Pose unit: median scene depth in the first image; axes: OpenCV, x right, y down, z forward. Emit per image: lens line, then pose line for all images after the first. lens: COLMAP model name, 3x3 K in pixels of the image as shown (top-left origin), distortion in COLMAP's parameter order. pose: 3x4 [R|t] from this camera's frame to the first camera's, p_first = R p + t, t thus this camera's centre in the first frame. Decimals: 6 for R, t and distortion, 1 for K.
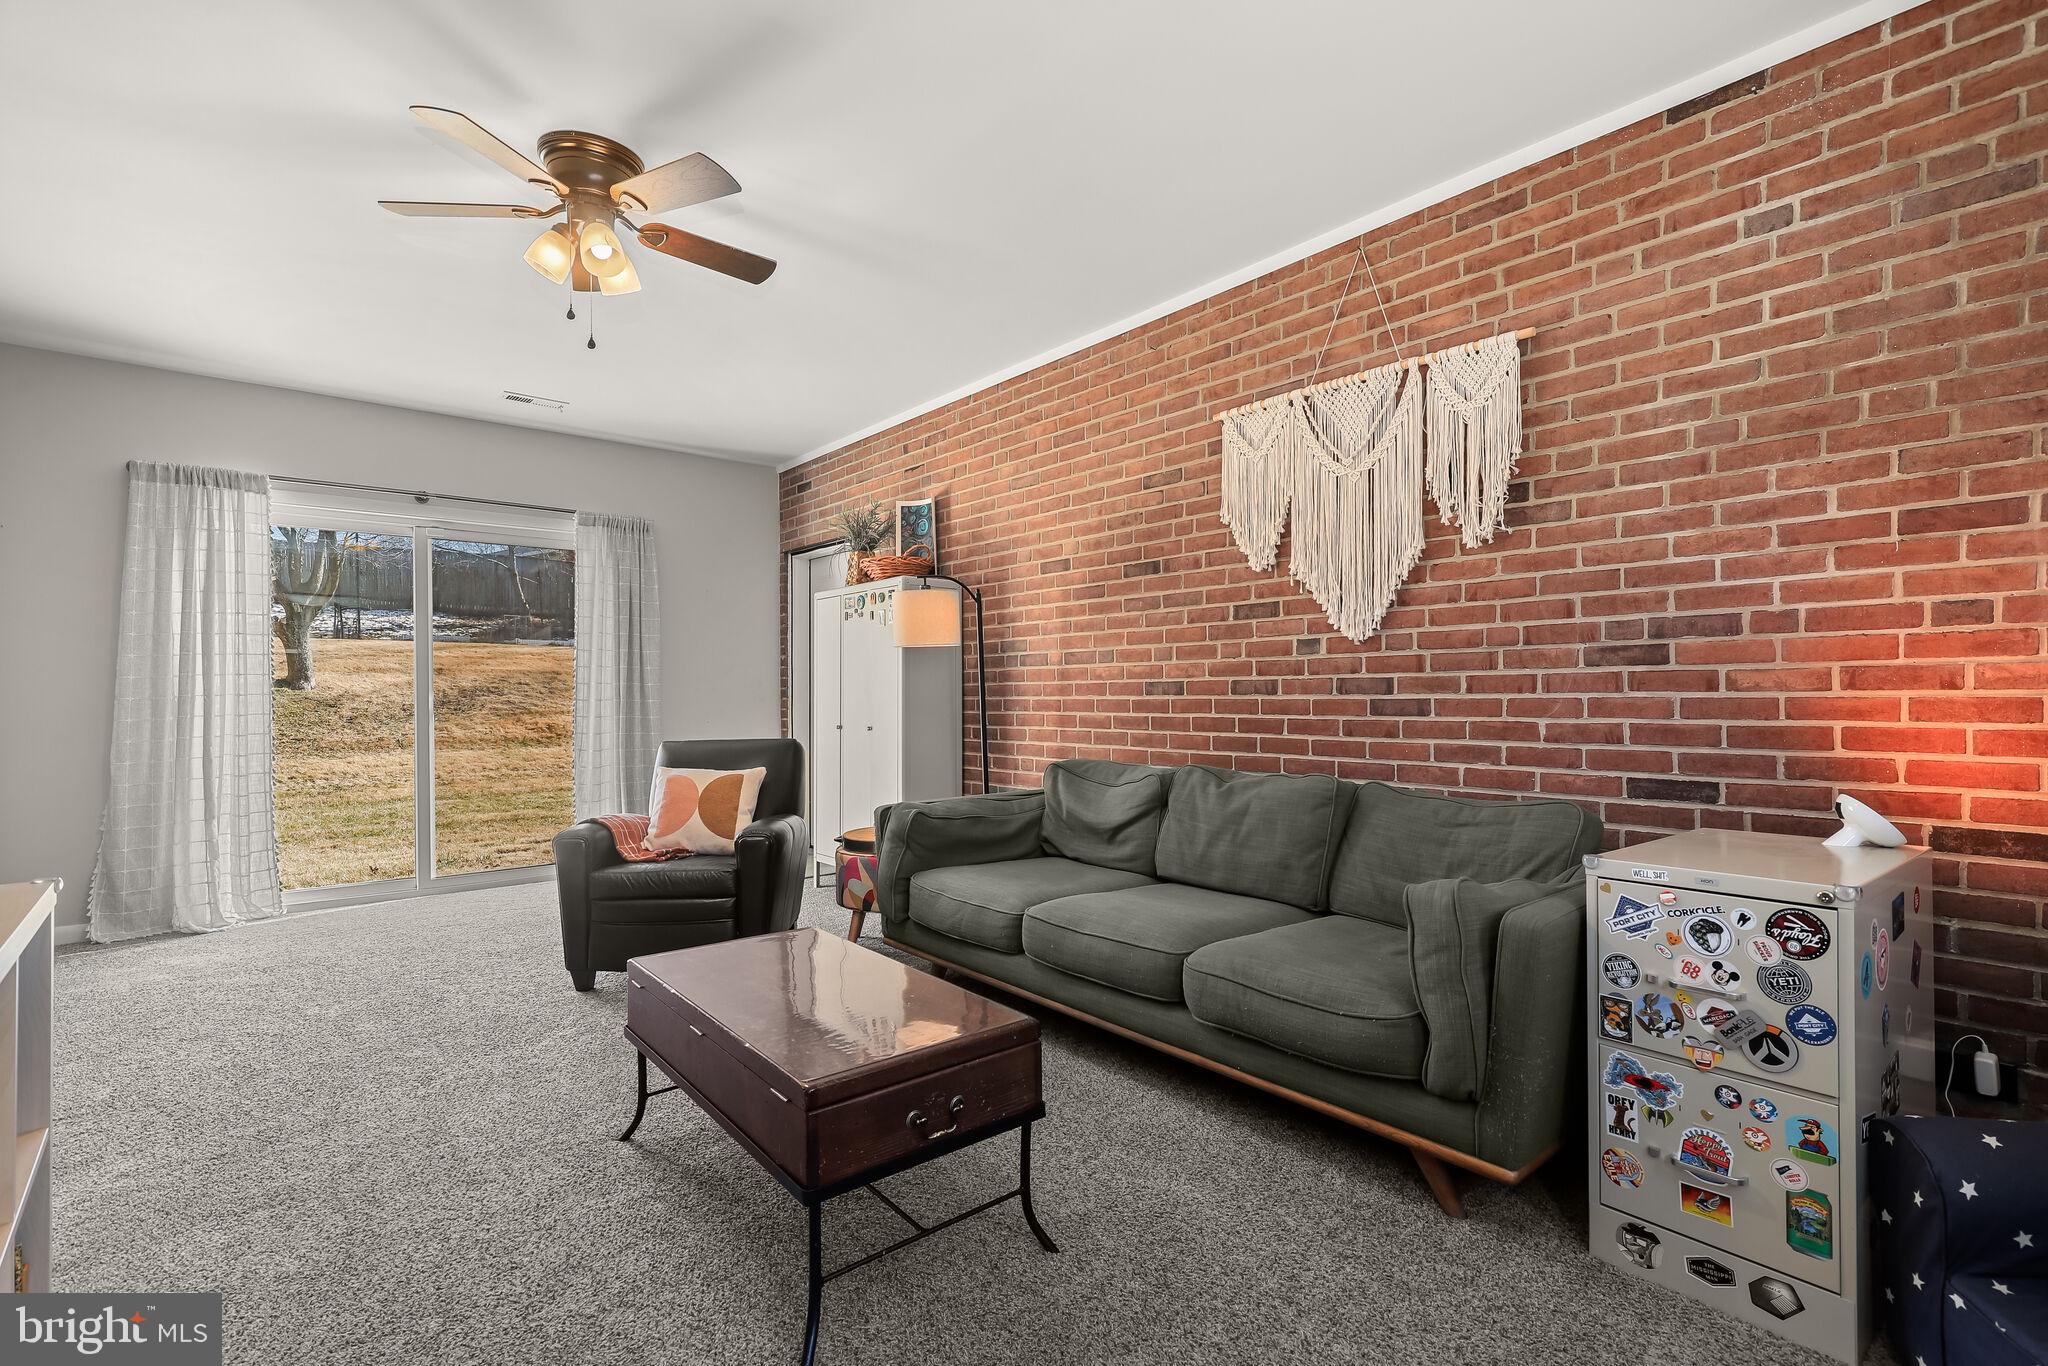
lens RADIAL K [[931.6, 0, 1027.1], [0, 931.6, 687.8], [0, 0, 1]] dist [0.001032, 0.001014]
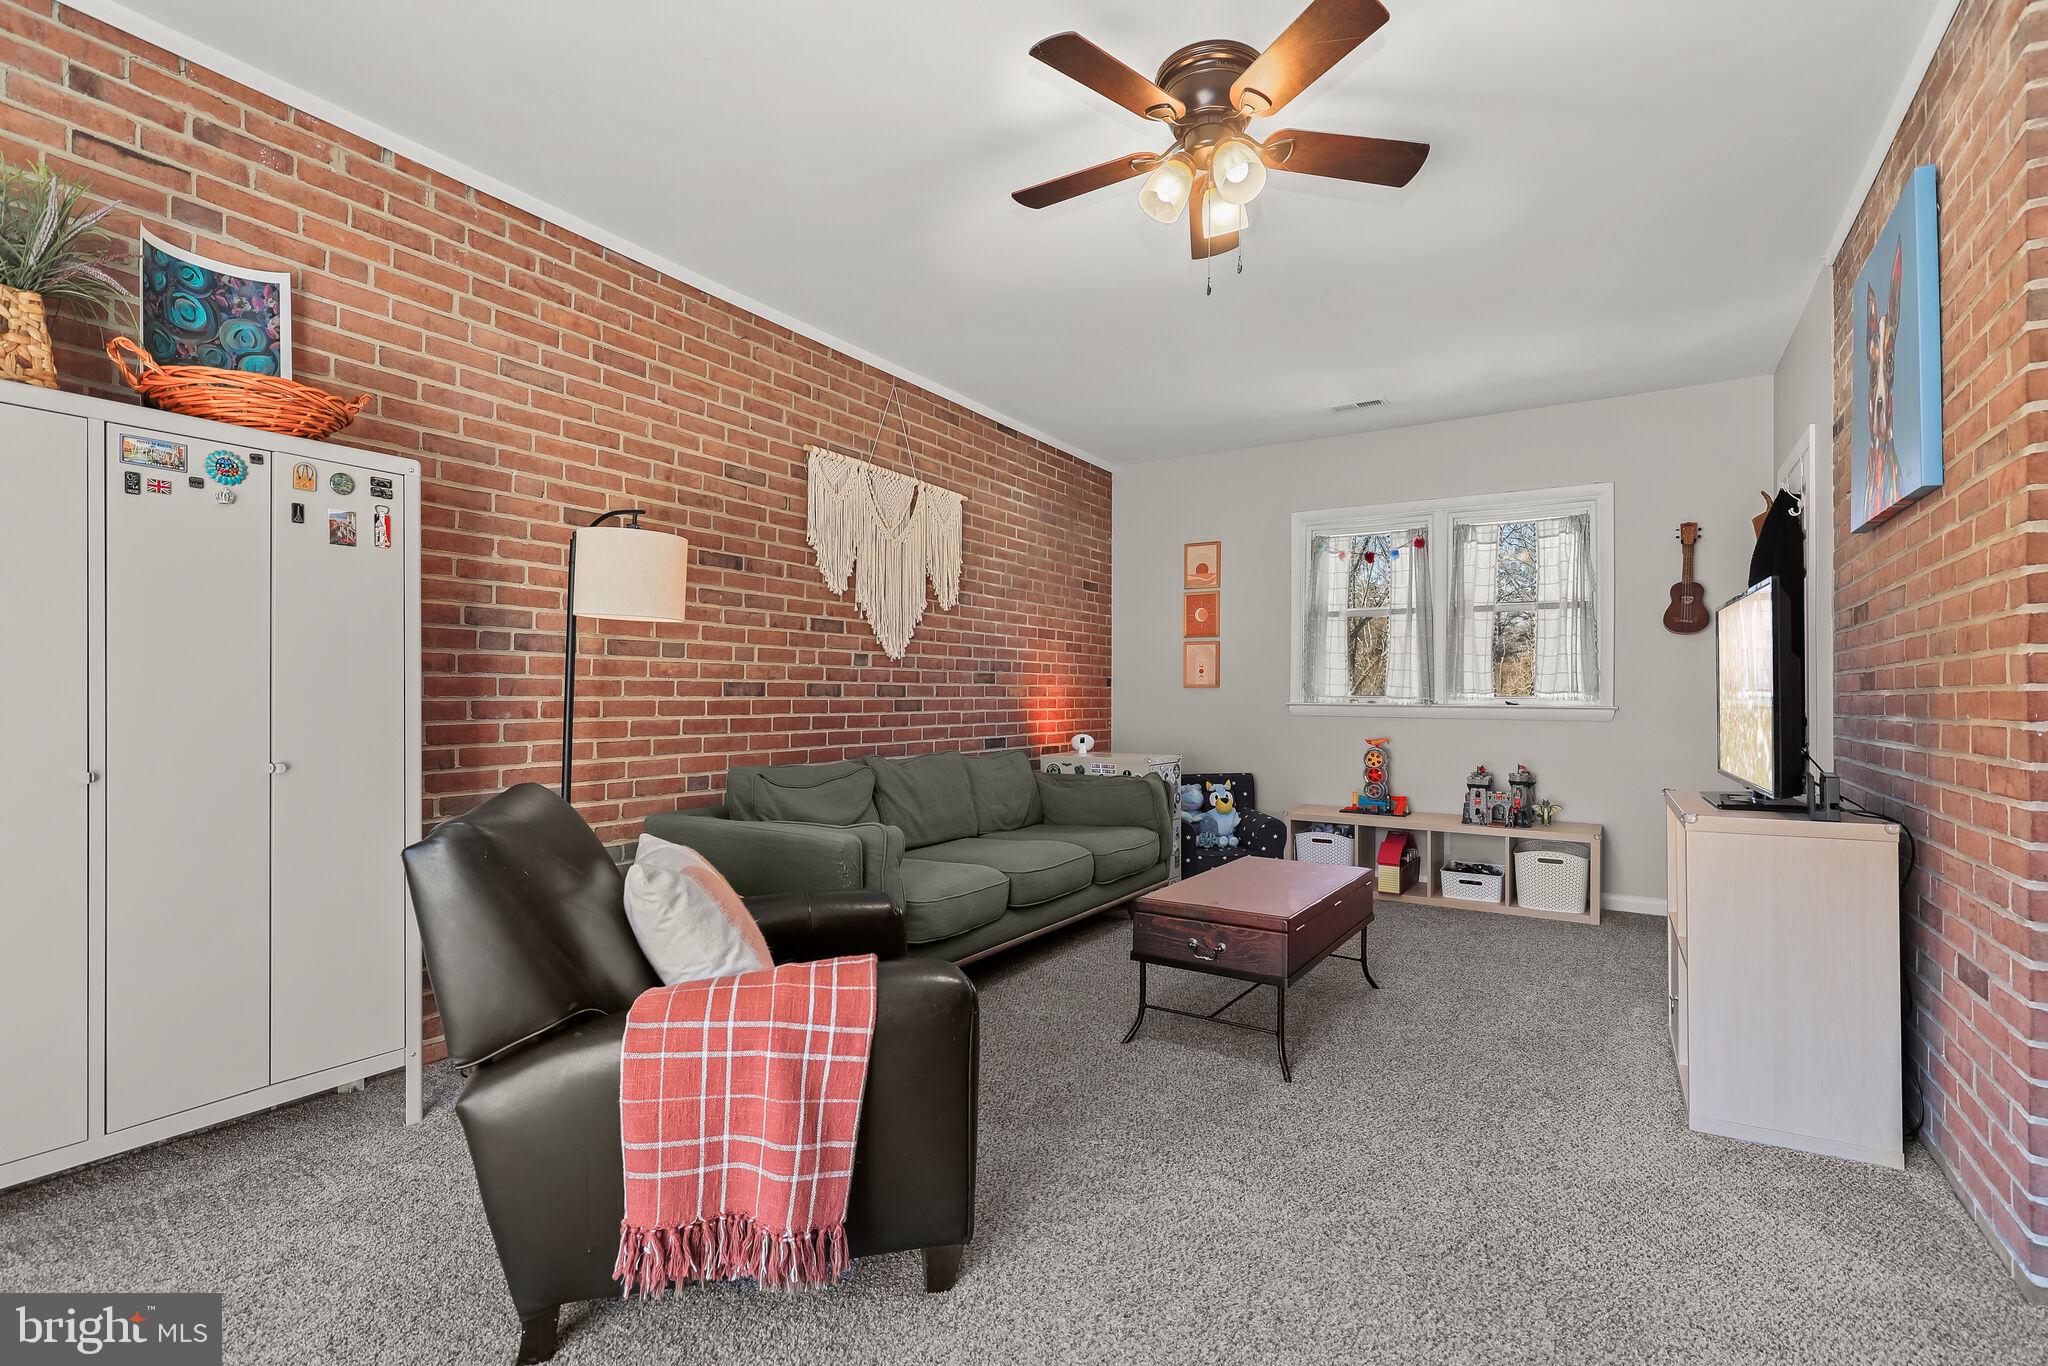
lens RADIAL K [[931.6, 0, 1028.3], [0, 931.6, 692.6], [0, 0, 1]] dist [0.001032, 0.001014]
pose [[-0.292929, 0.013663, 0.956037, -0.981221], [-0.004555, 0.999867, -0.015685, 0.020401], [-0.956123, -0.008950, -0.292827, 1.123320]]
